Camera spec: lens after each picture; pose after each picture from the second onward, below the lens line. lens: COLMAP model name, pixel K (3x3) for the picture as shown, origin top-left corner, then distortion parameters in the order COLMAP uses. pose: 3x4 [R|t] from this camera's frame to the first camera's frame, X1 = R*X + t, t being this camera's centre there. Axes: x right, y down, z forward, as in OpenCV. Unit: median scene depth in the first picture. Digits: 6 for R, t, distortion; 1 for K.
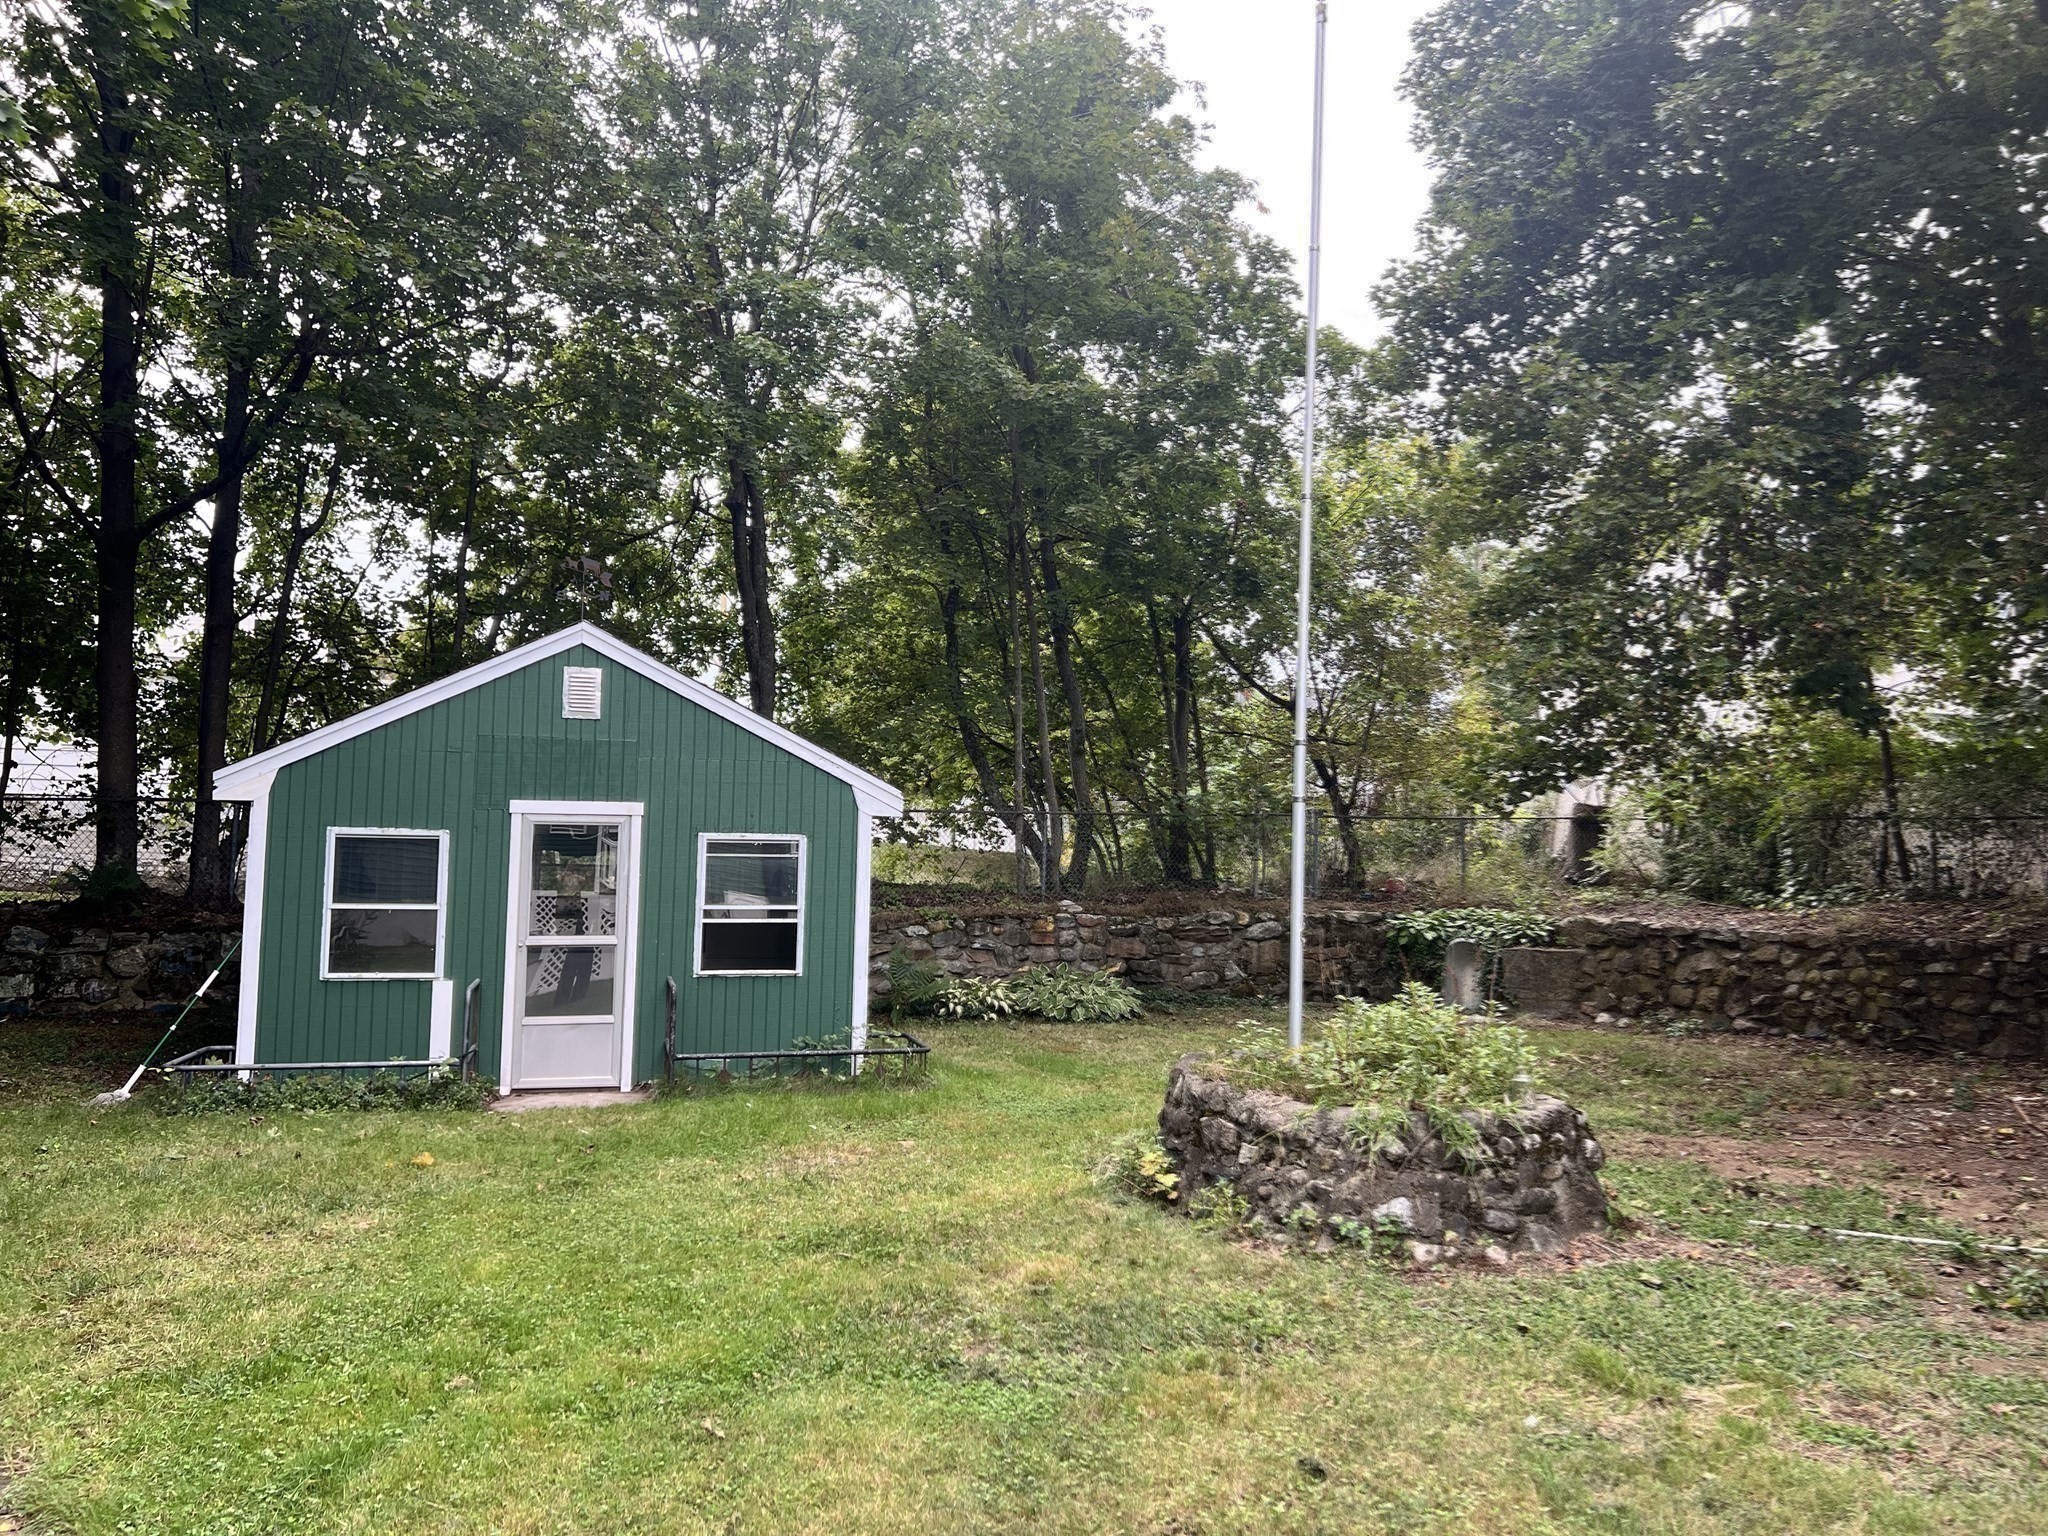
lens RADIAL K [[1560.3, 0, 1020.9], [0, 1560.3, 754.0], [0, 0, 1]] dist [0.035824, -0.005541]
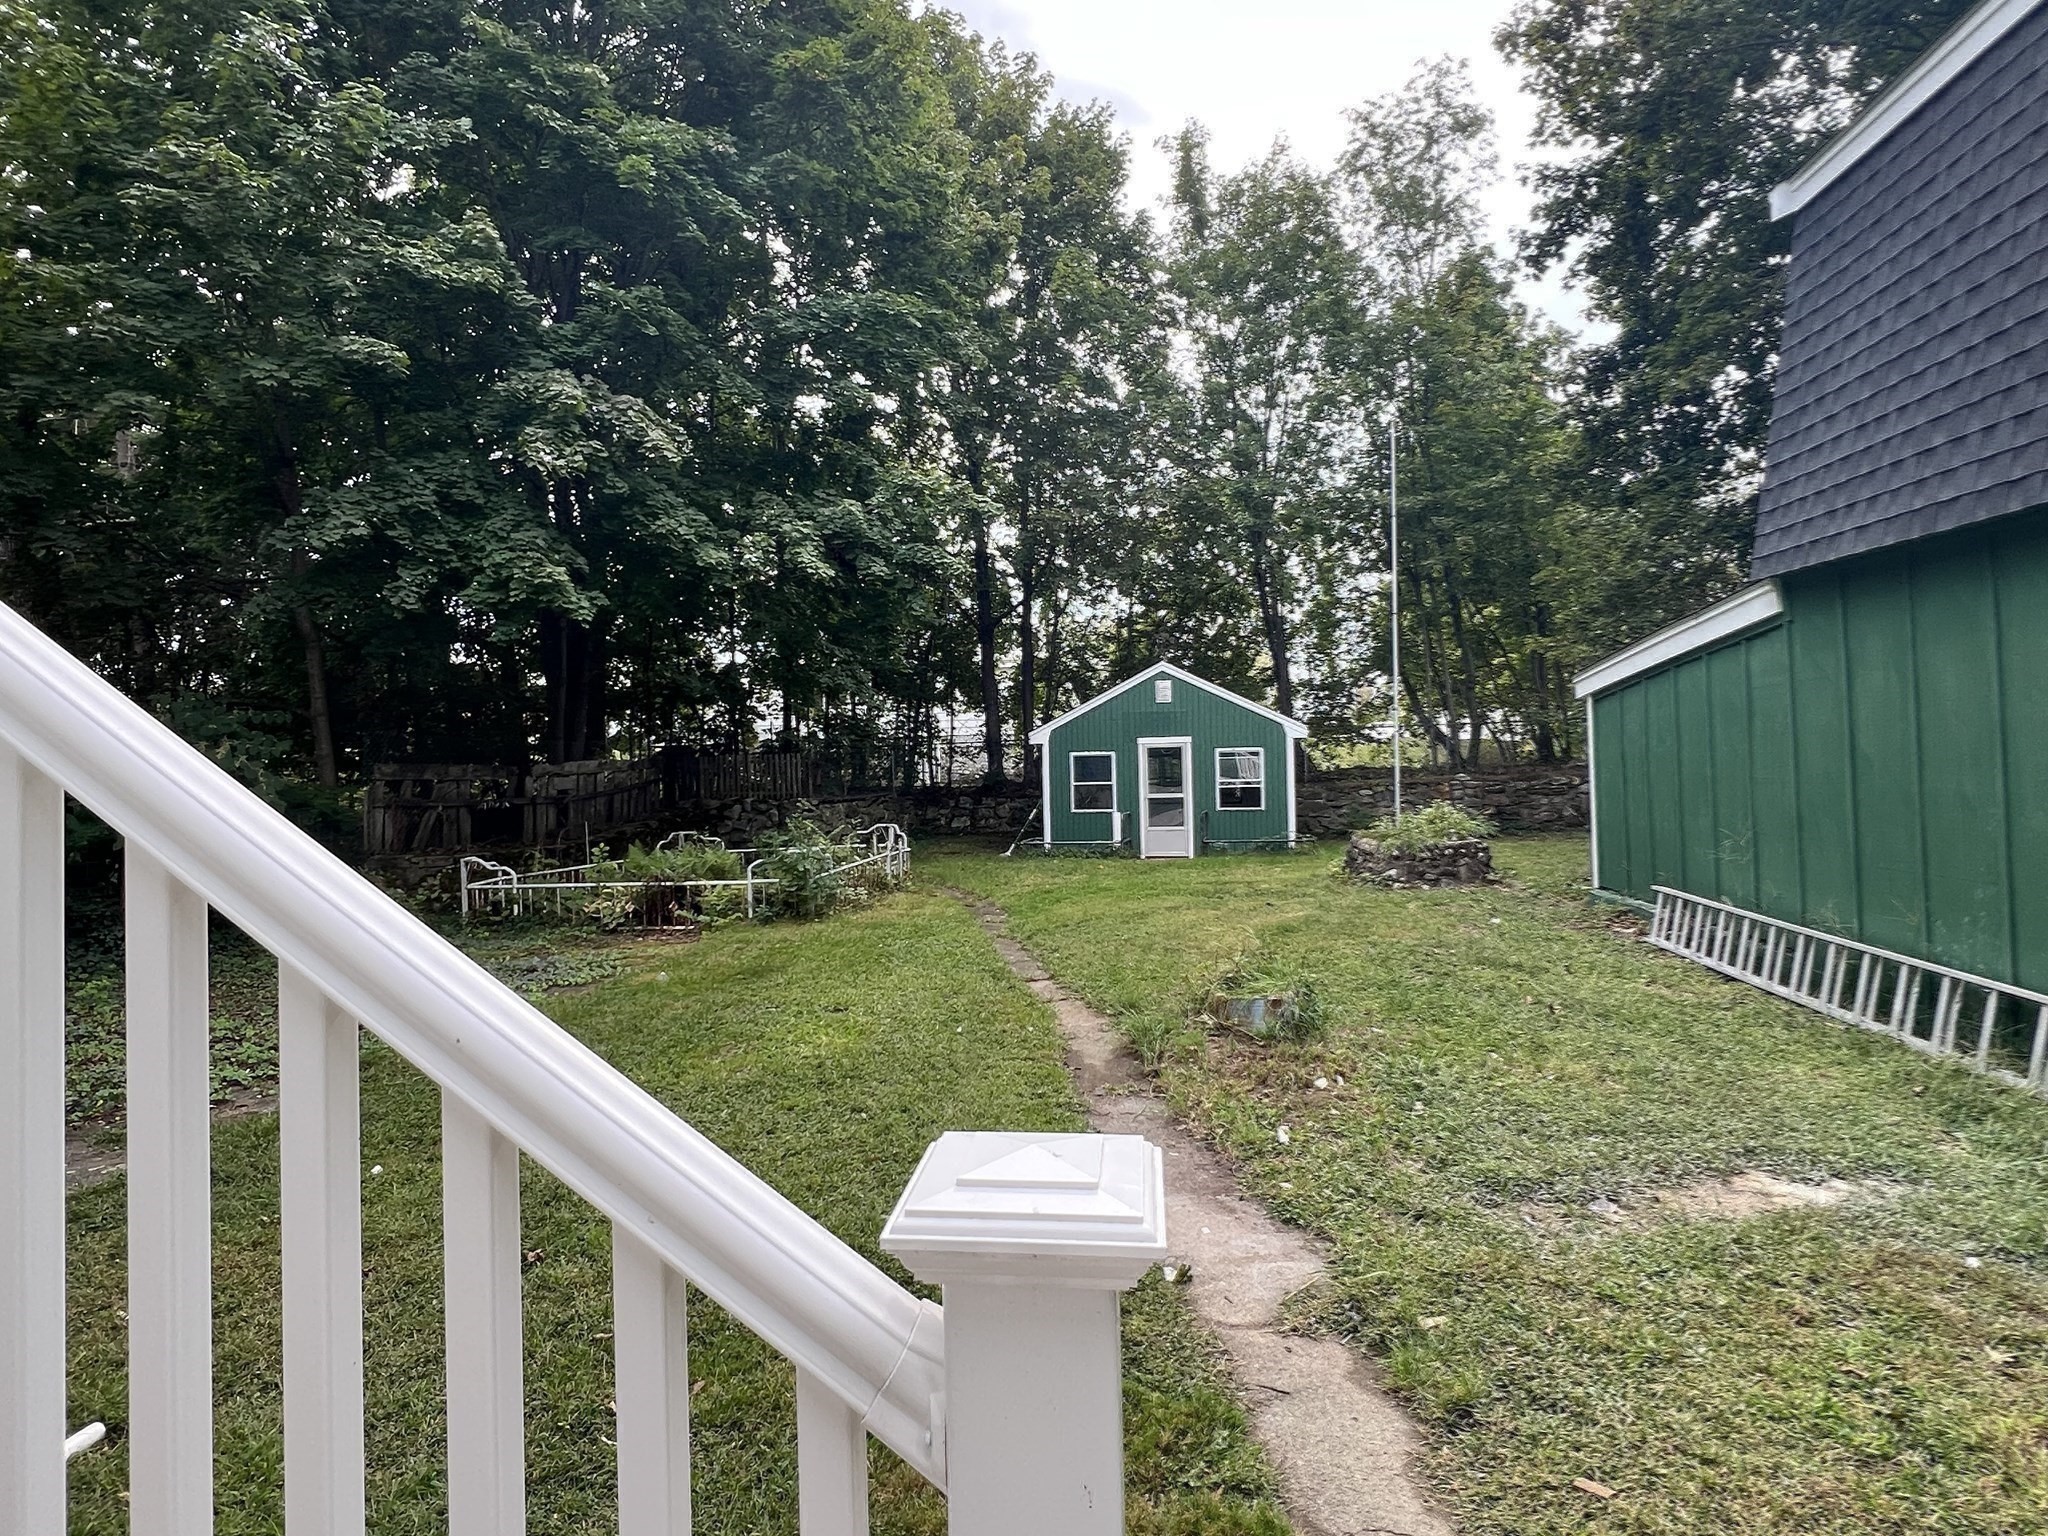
lens RADIAL K [[1130.7, 0, 1023.1], [0, 1130.7, 758.3], [0, 0, 1]] dist [-0.000255, -0.000012]
pose [[0.884460, -0.035440, -0.465269, 0.319199], [0.068290, 0.996207, 0.053933, -0.044730], [0.461592, -0.079475, 0.883525, -0.608697]]
